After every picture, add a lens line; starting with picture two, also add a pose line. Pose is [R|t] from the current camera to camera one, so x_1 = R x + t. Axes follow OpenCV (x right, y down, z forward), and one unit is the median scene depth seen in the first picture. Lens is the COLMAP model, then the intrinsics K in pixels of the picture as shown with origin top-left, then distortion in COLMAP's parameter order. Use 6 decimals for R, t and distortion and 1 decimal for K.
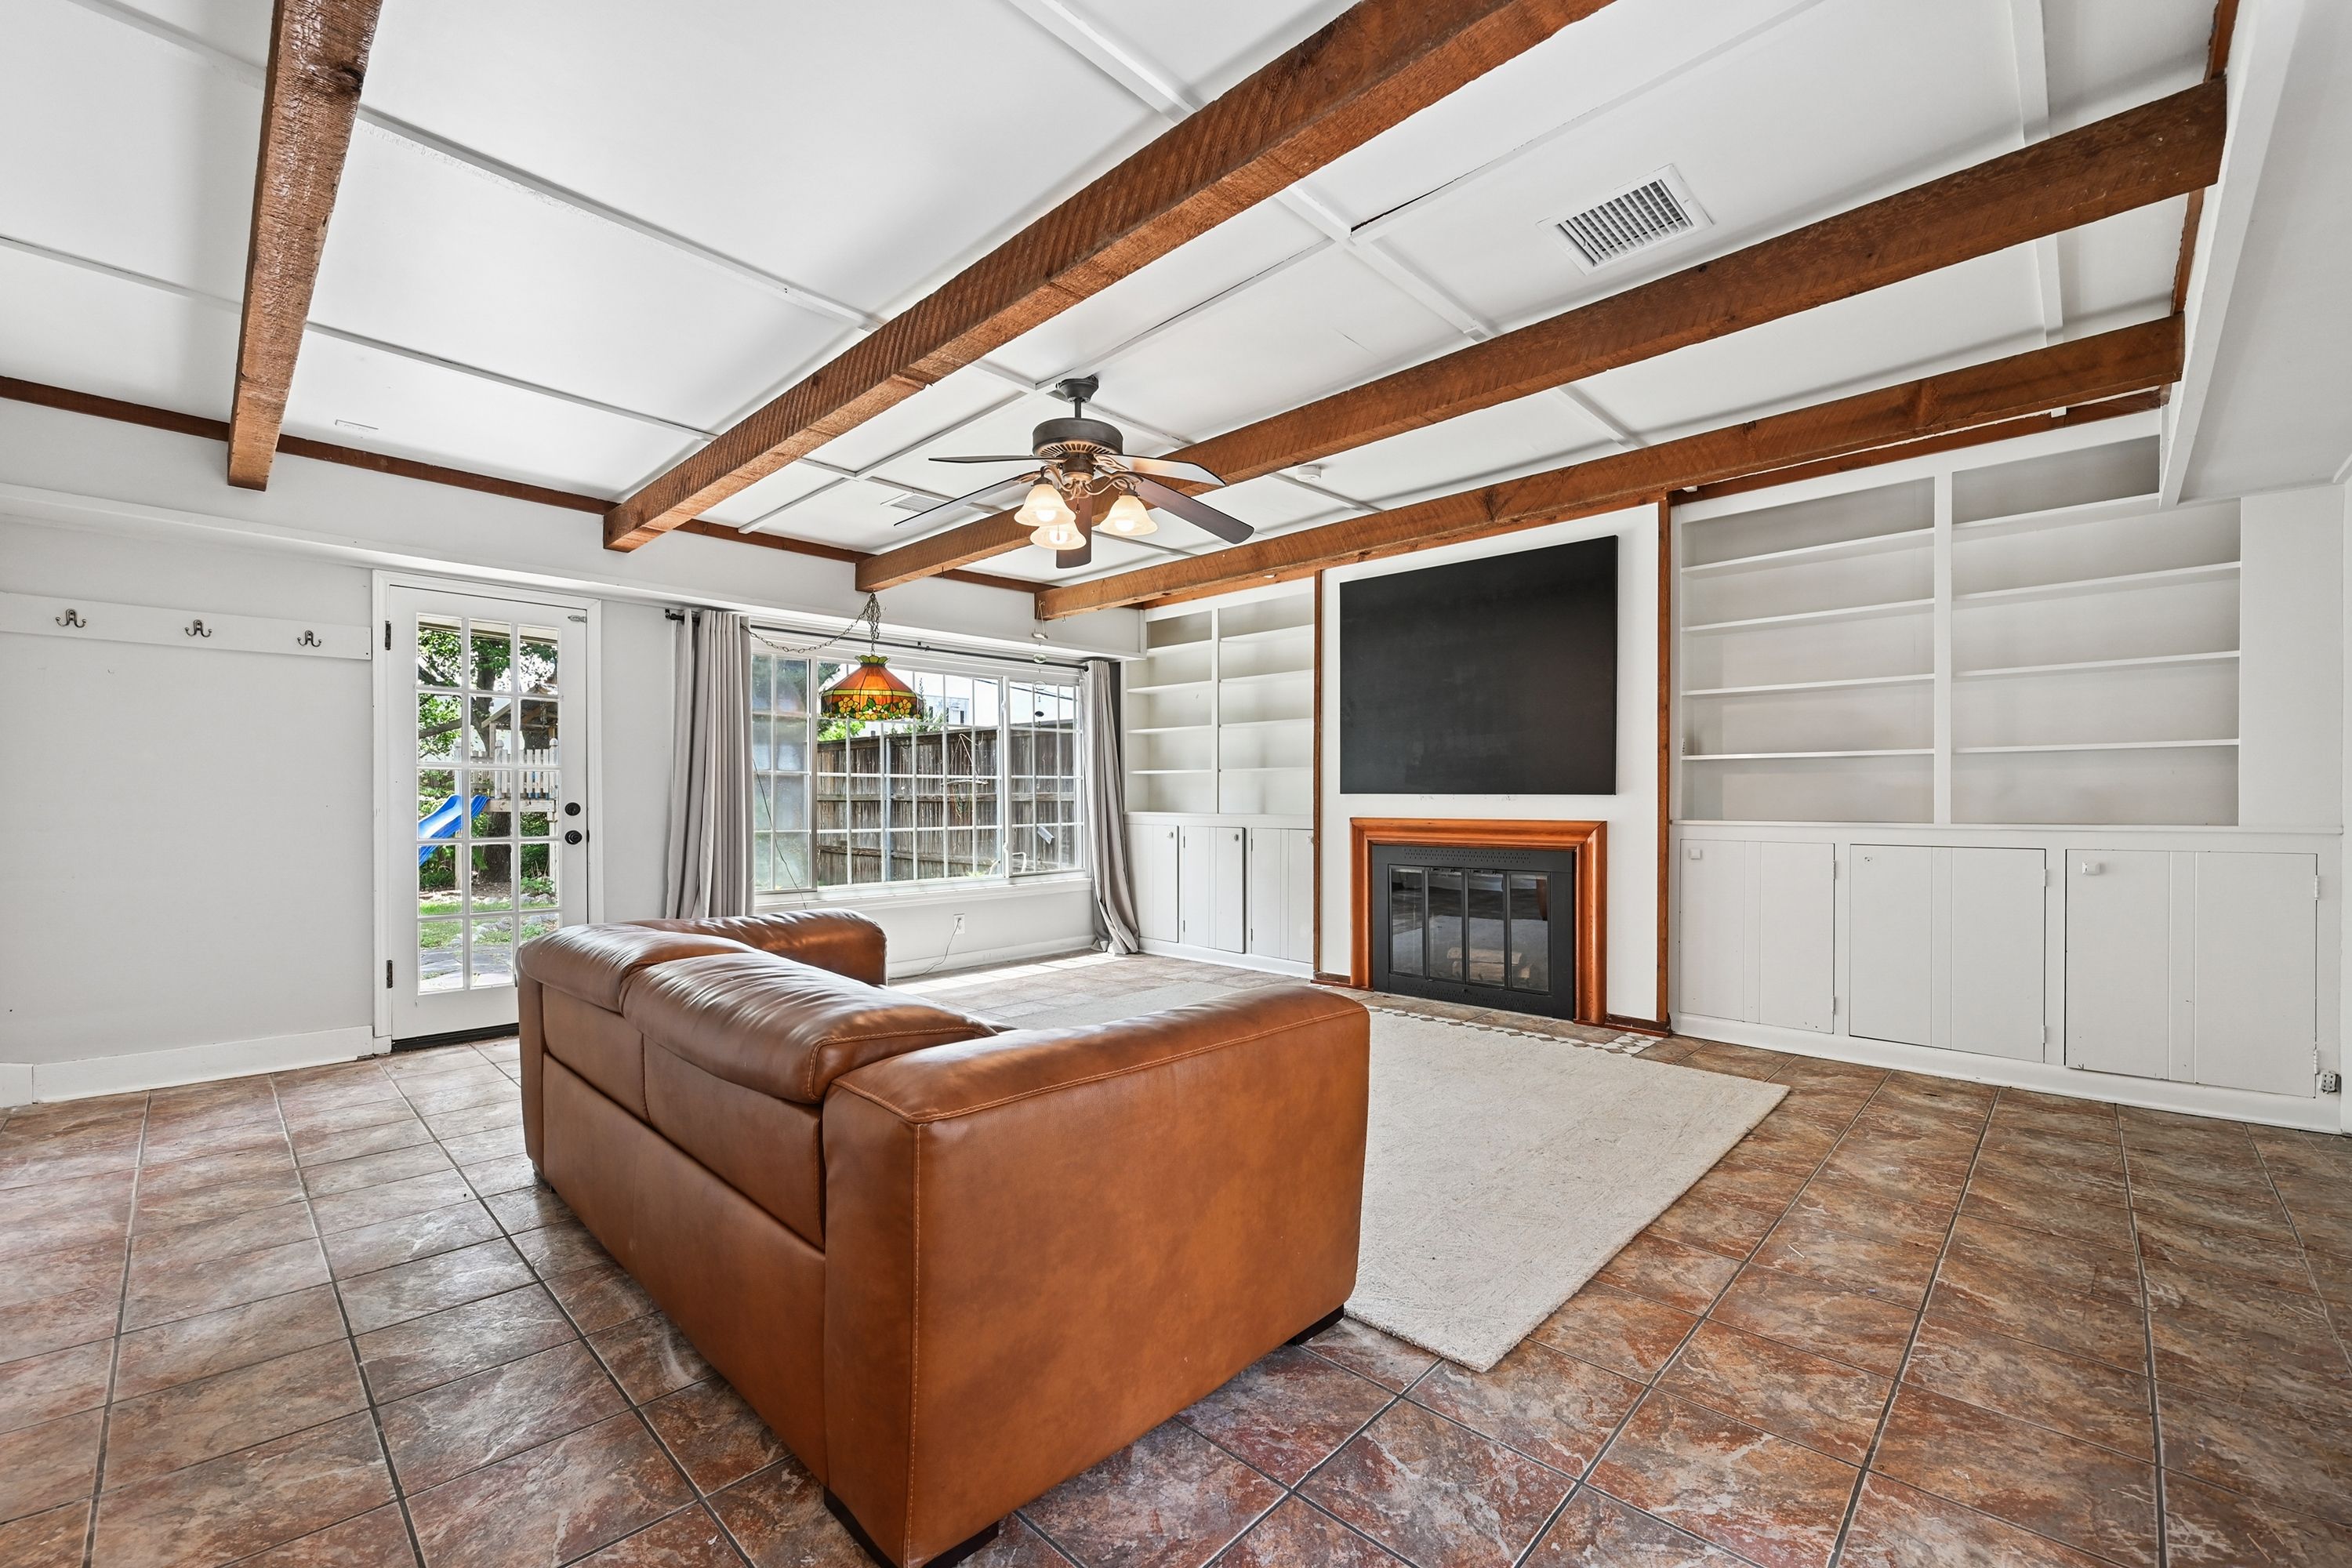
lens RADIAL K [[951.3, 0, 1195.6], [0, 951.3, 801.2], [0, 0, 1]] dist [0.001688, -0.004916]
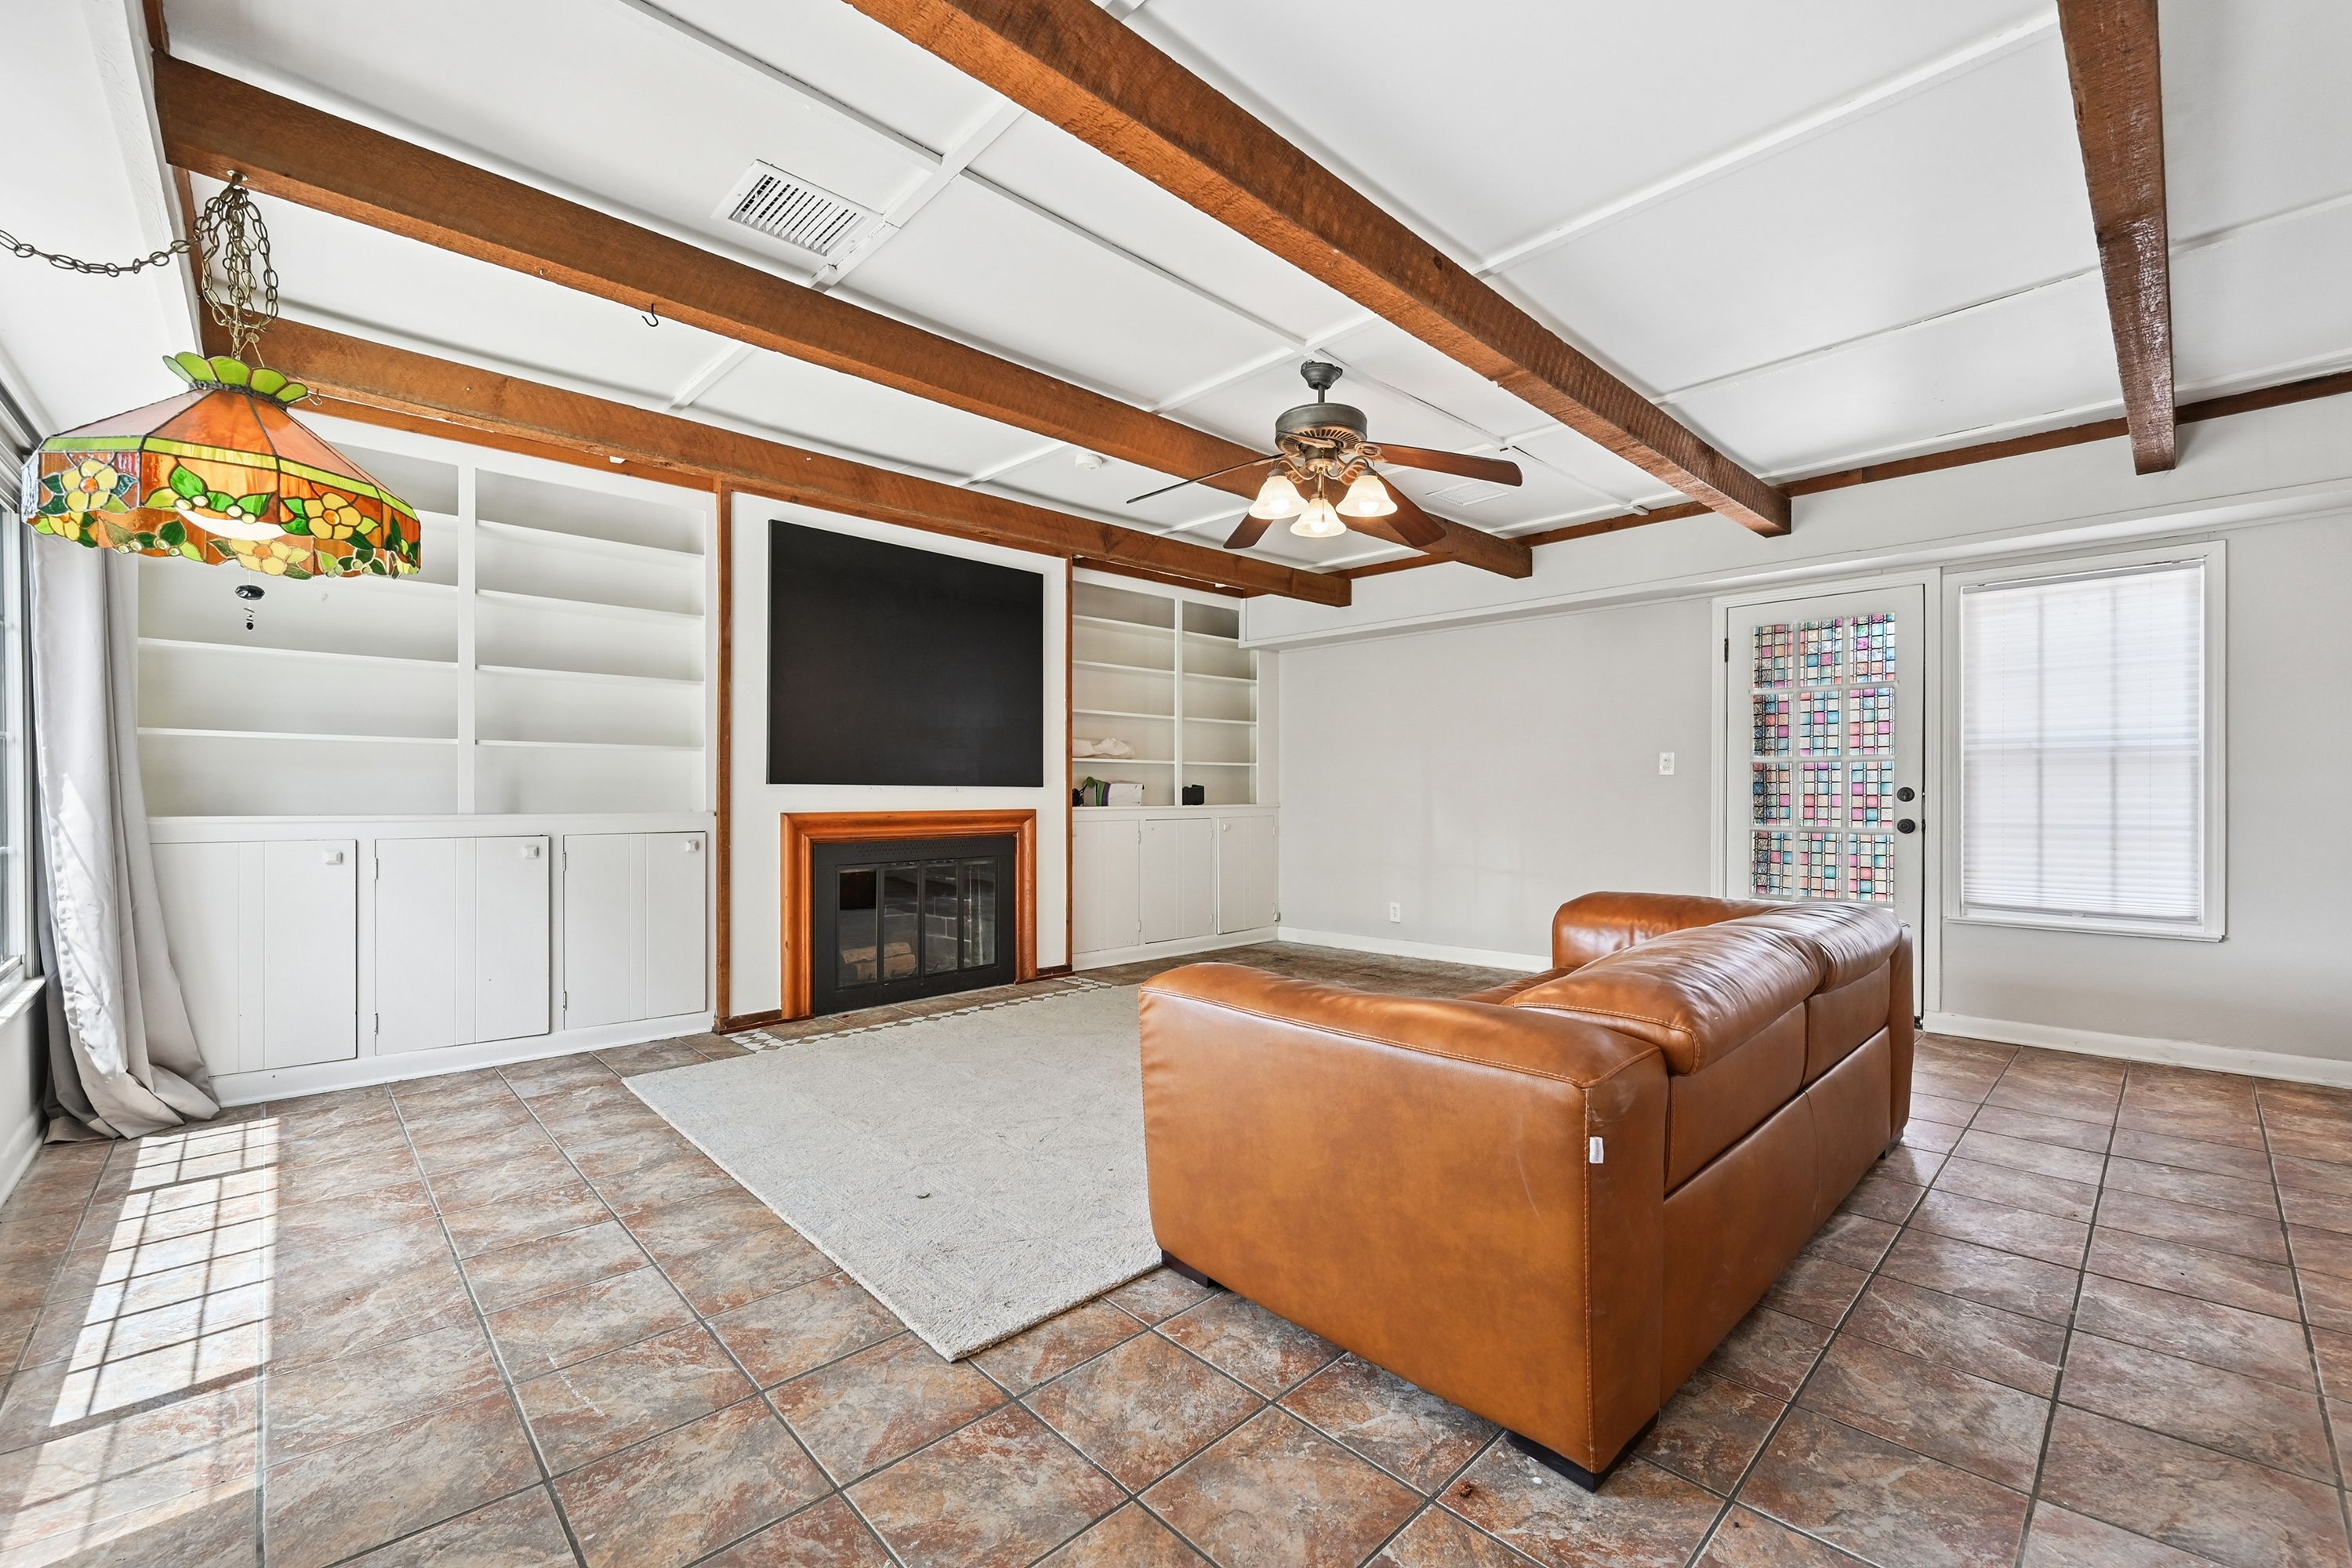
lens RADIAL K [[966.0, 0, 1181.9], [0, 966.0, 793.2], [0, 0, 1]] dist [-0.002580, -0.000832]
pose [[0.051143, -0.001549, 0.998690, -0.953138], [0.003271, 0.999994, 0.001383, -0.000656], [-0.998686, 0.003196, 0.051148, 0.920768]]
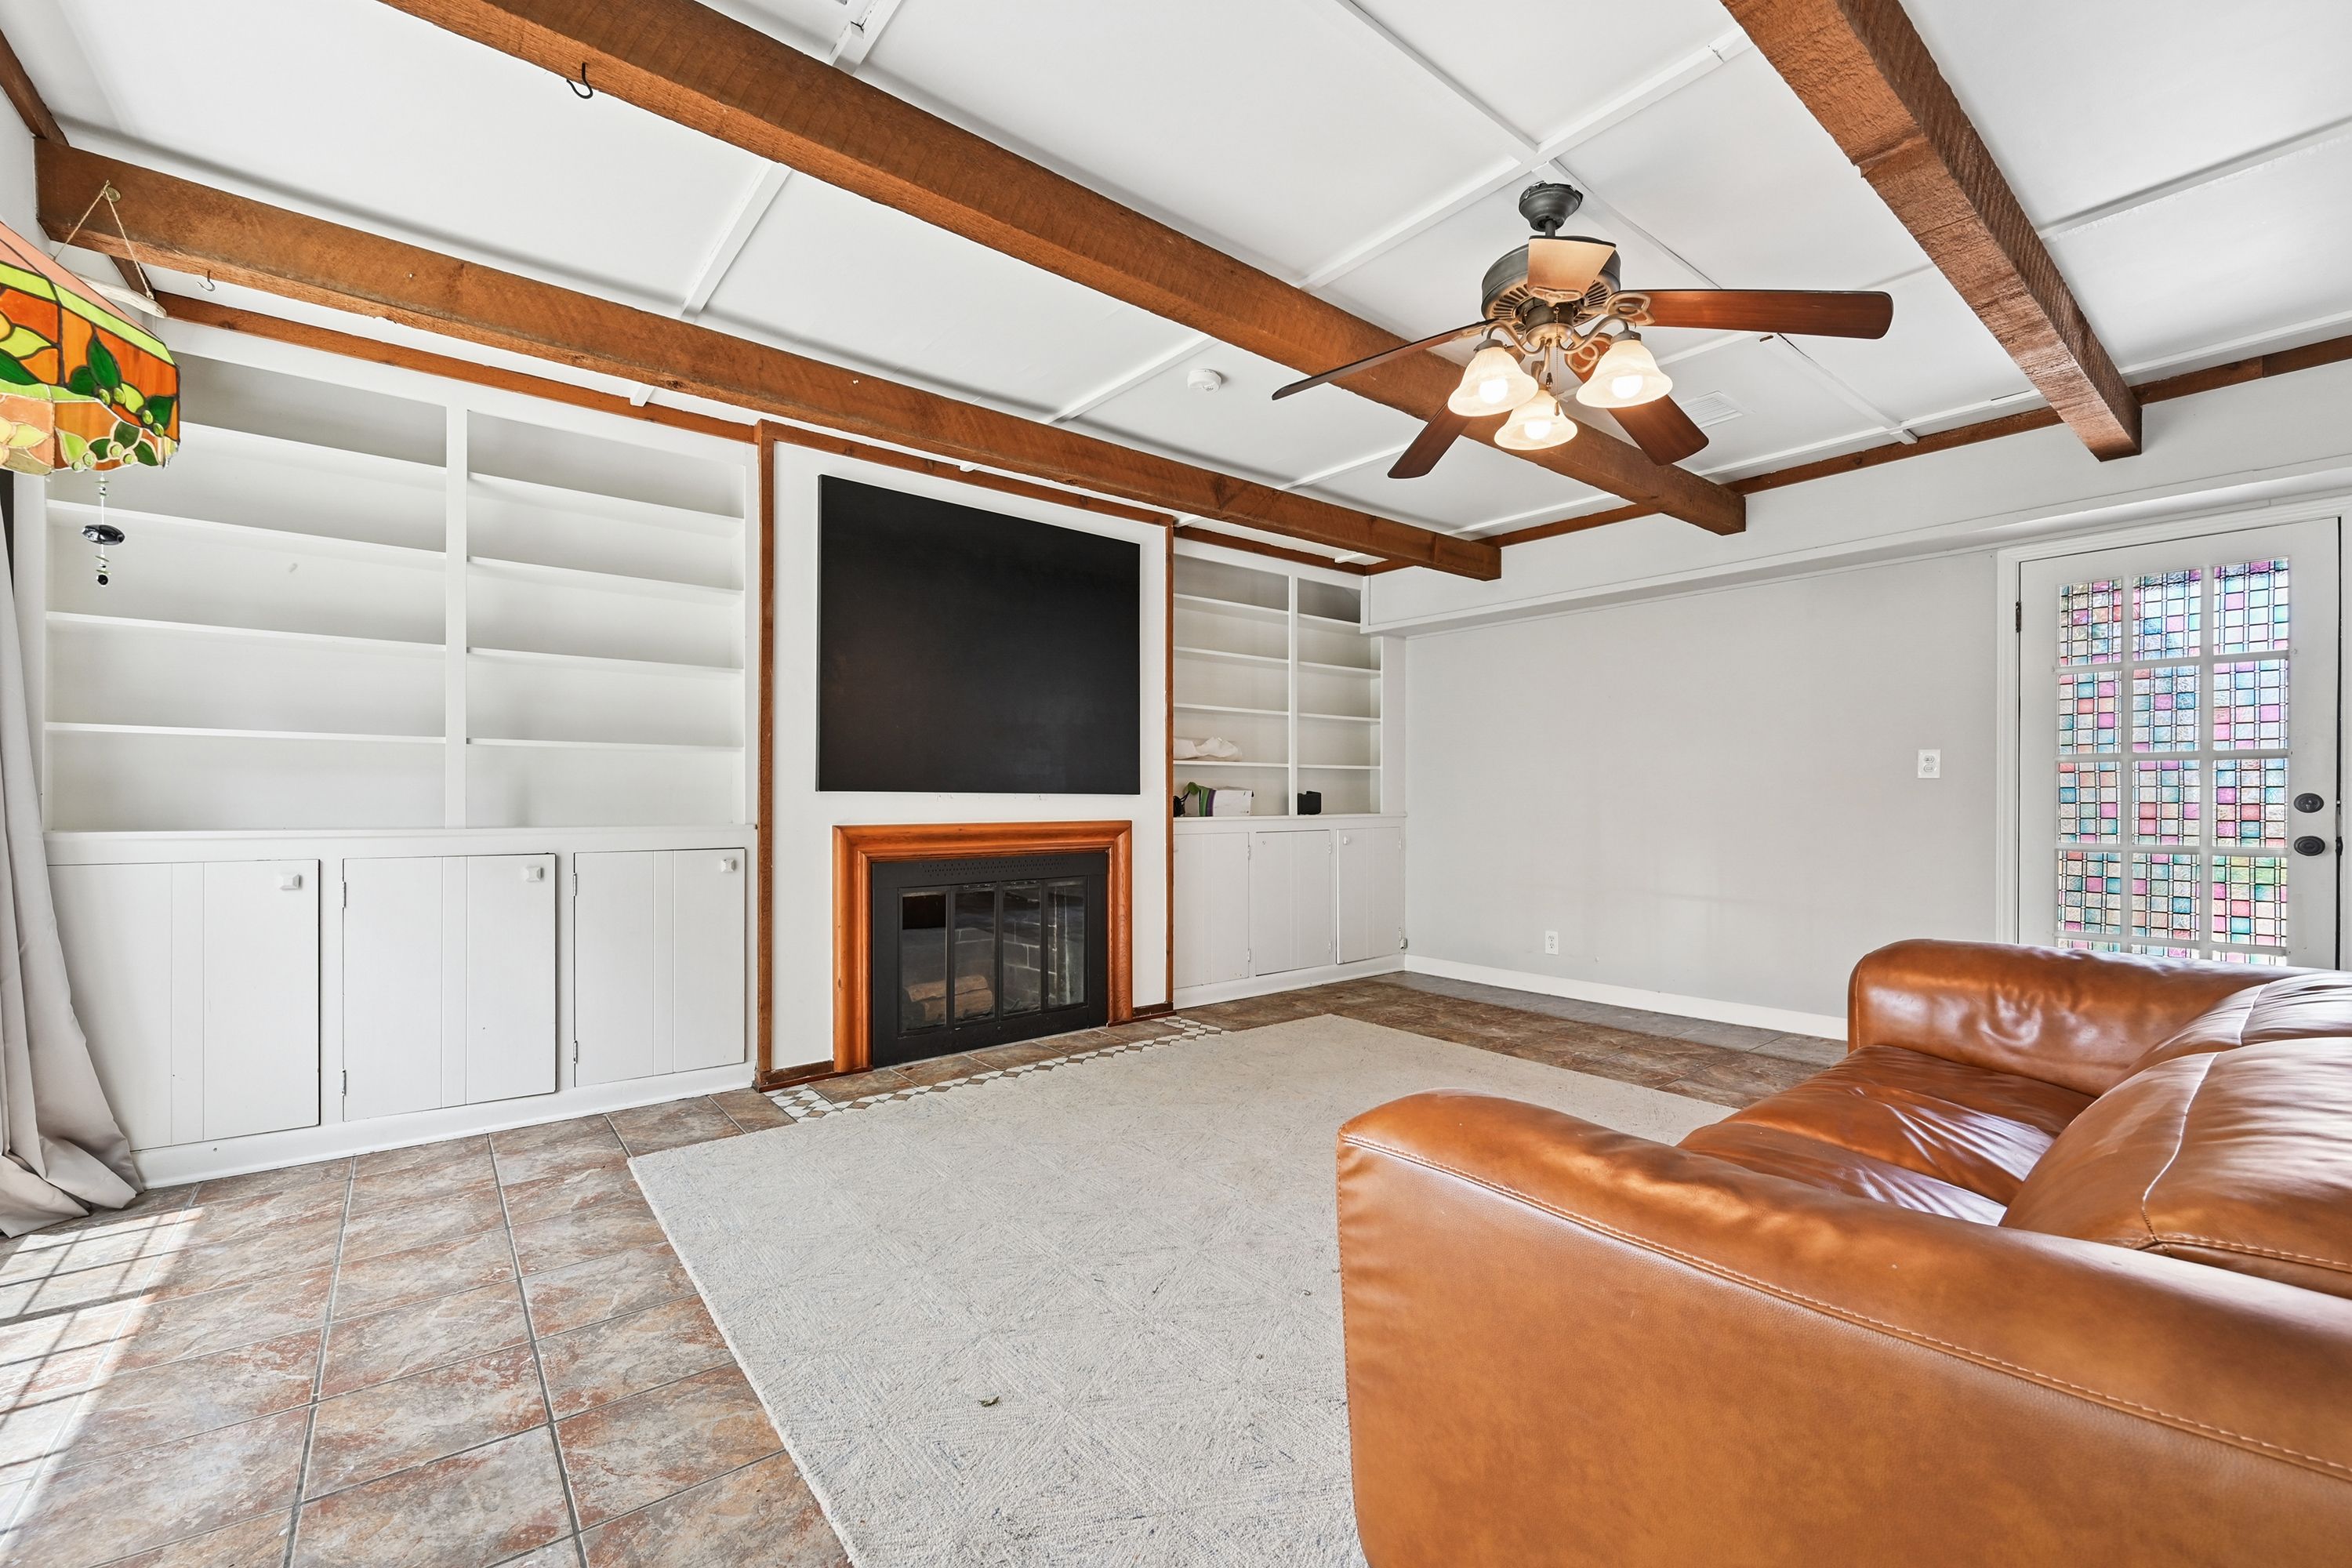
lens RADIAL K [[963.5, 0, 1180.7], [0, 963.5, 795.0], [0, 0, 1]] dist [-0.001967, 0.000437]
pose [[0.136221, 0.003392, 0.990673, -0.720800], [0.003808, 0.999985, -0.003947, -0.002578], [-0.990671, 0.004311, 0.136206, 0.985695]]
